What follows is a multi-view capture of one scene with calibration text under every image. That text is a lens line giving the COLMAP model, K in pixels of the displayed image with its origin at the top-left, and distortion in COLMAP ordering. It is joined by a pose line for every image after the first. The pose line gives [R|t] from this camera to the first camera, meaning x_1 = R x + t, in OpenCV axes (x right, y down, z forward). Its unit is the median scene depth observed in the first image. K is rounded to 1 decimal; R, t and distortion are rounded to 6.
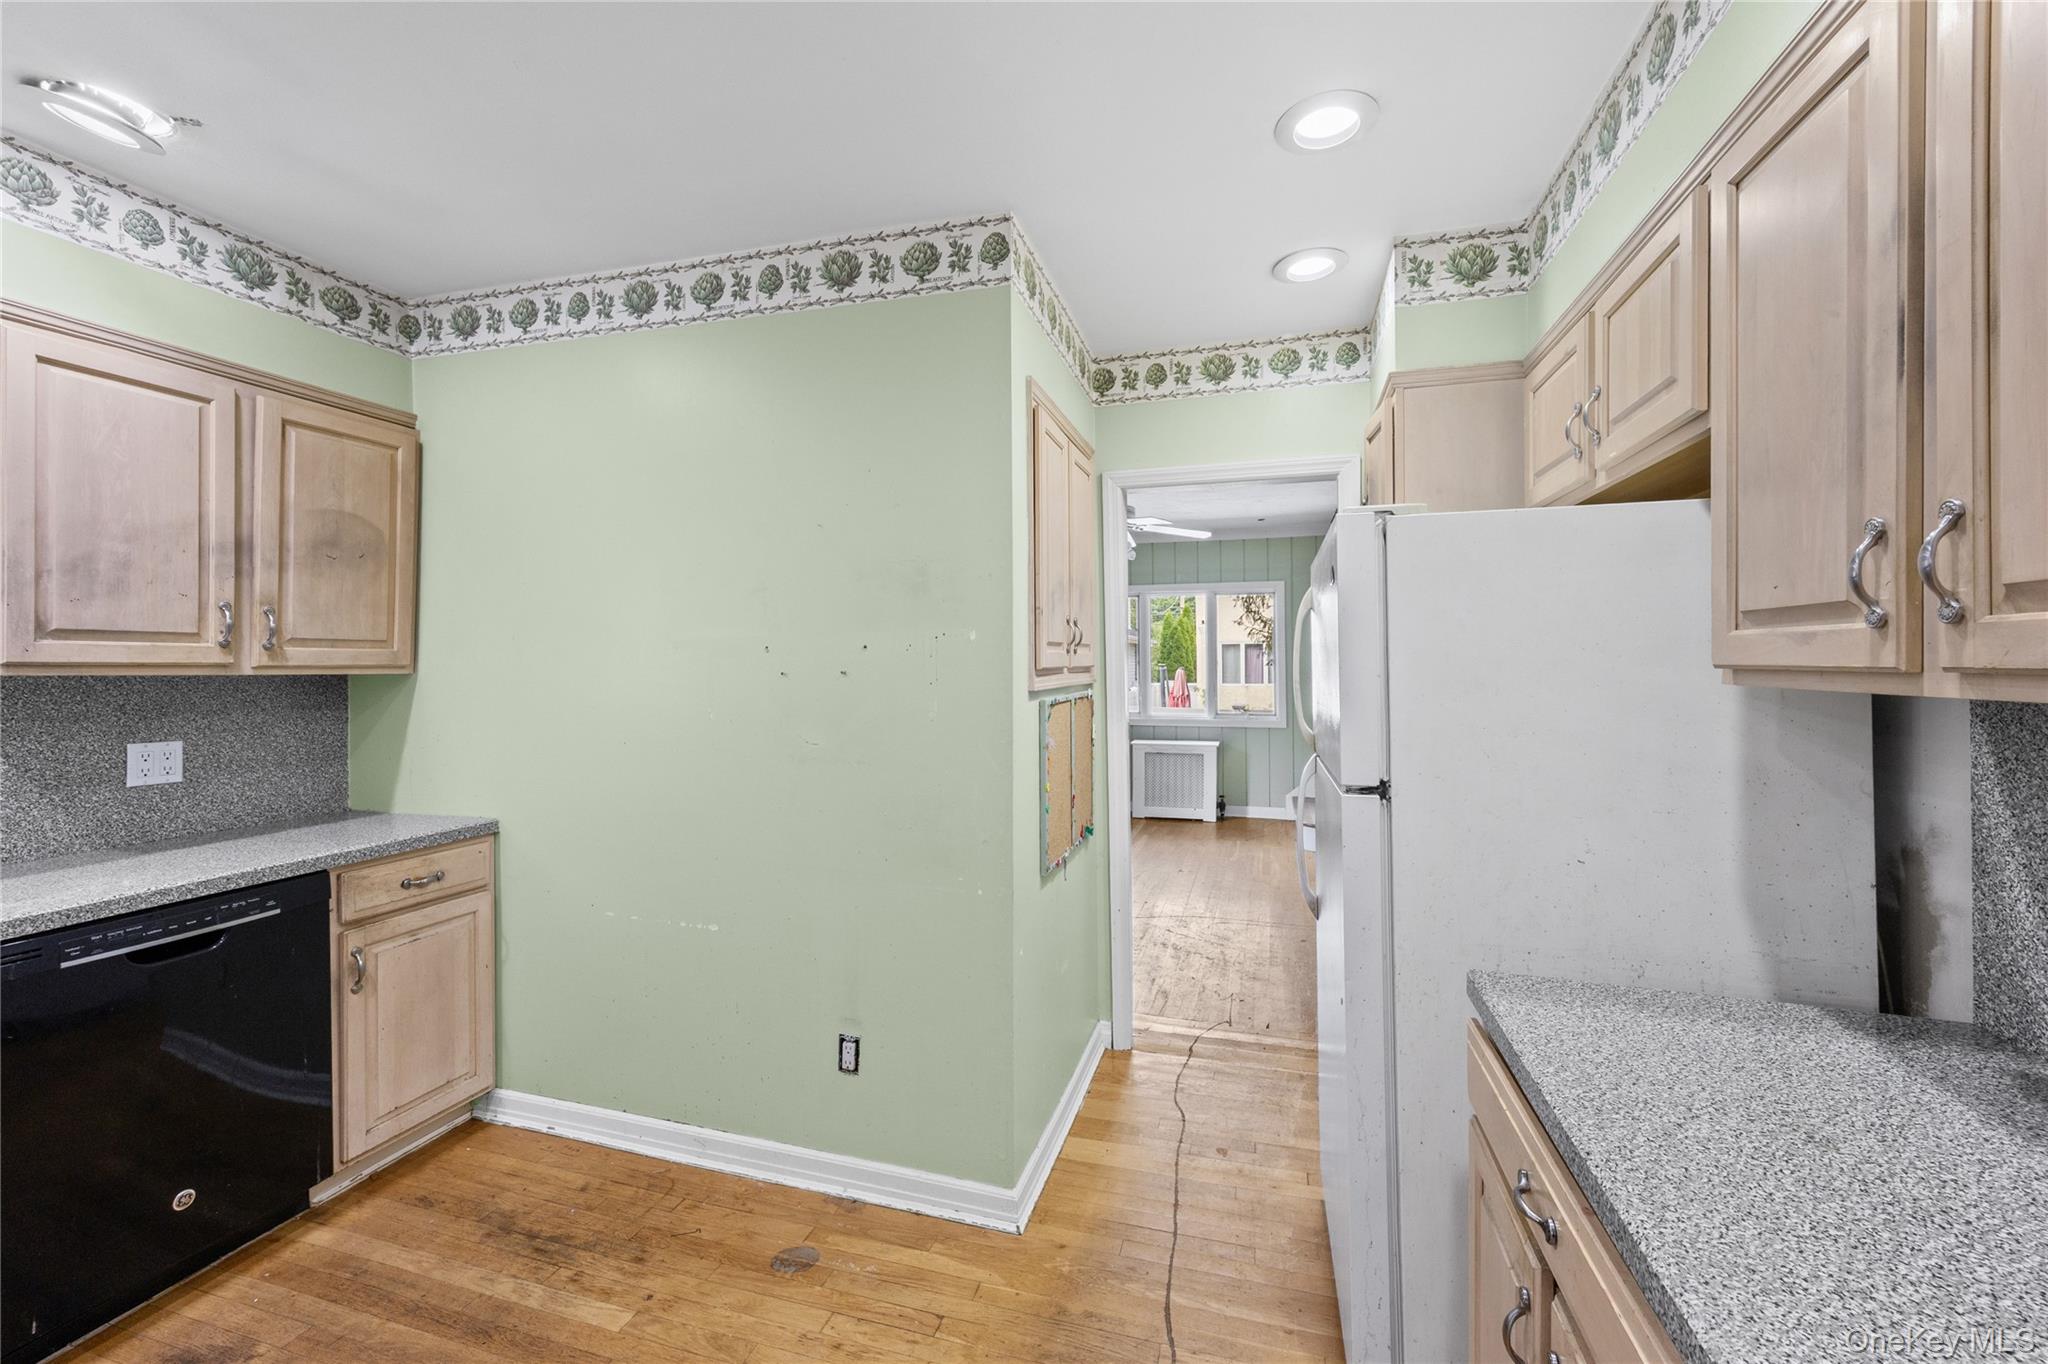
lens RADIAL K [[820.0, 0, 1028.9], [0, 820.0, 677.9], [0, 0, 1]] dist [0.013451, -0.001156]
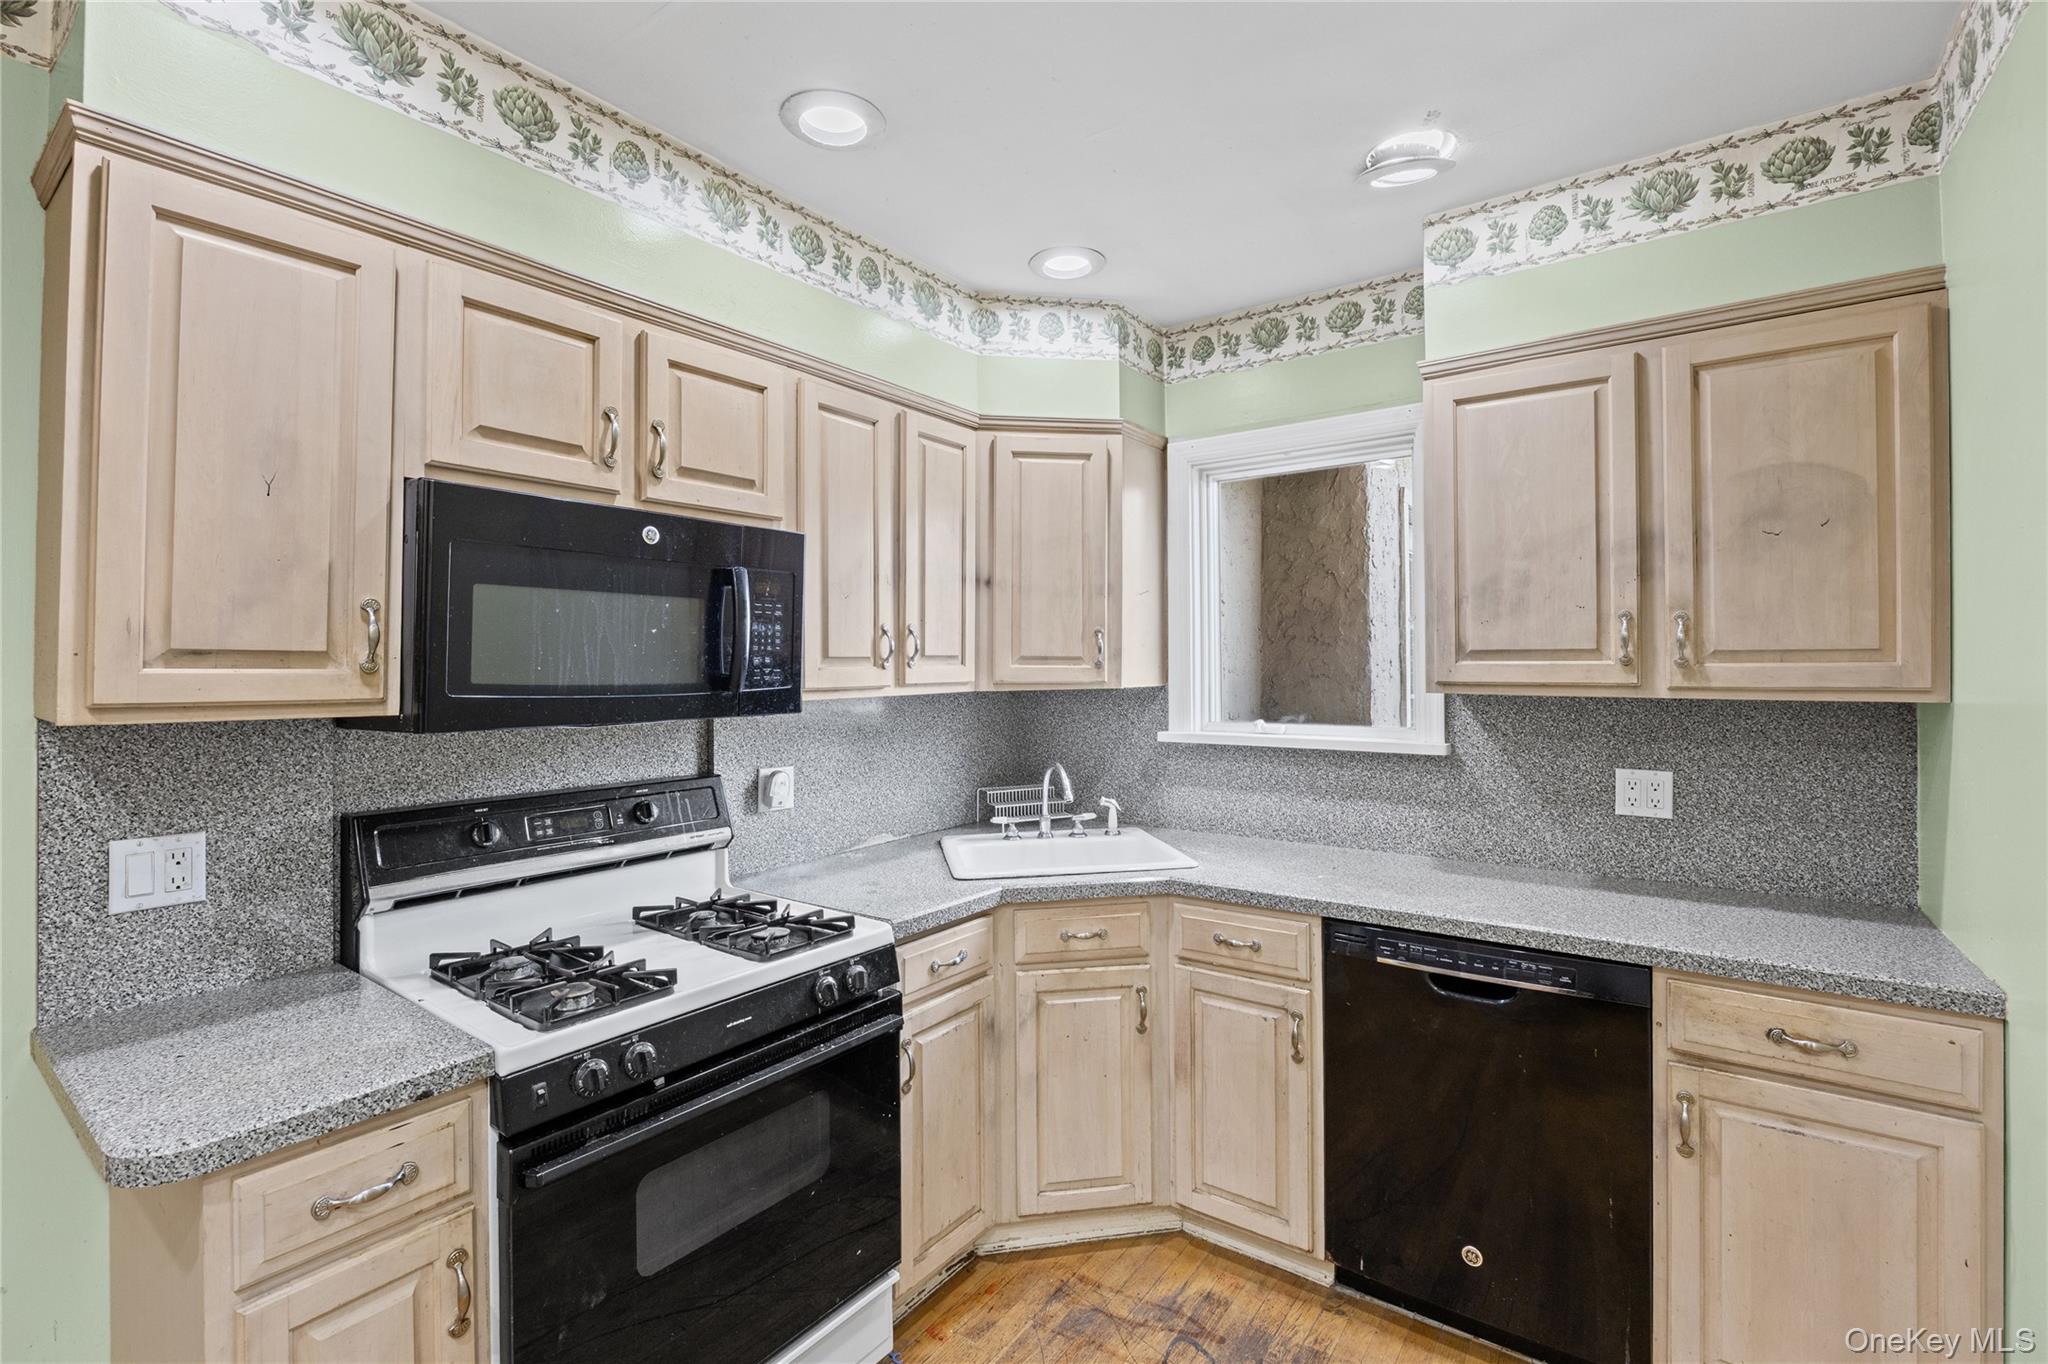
lens RADIAL K [[930.9, 0, 1024.8], [0, 930.9, 659.3], [0, 0, 1]] dist [-0.011041, 0.000250]
pose [[-0.337129, -0.003405, -0.941452, 0.112830], [-0.011909, 0.999929, 0.000648, -0.034299], [0.941383, 0.011431, -0.337145, 0.714919]]
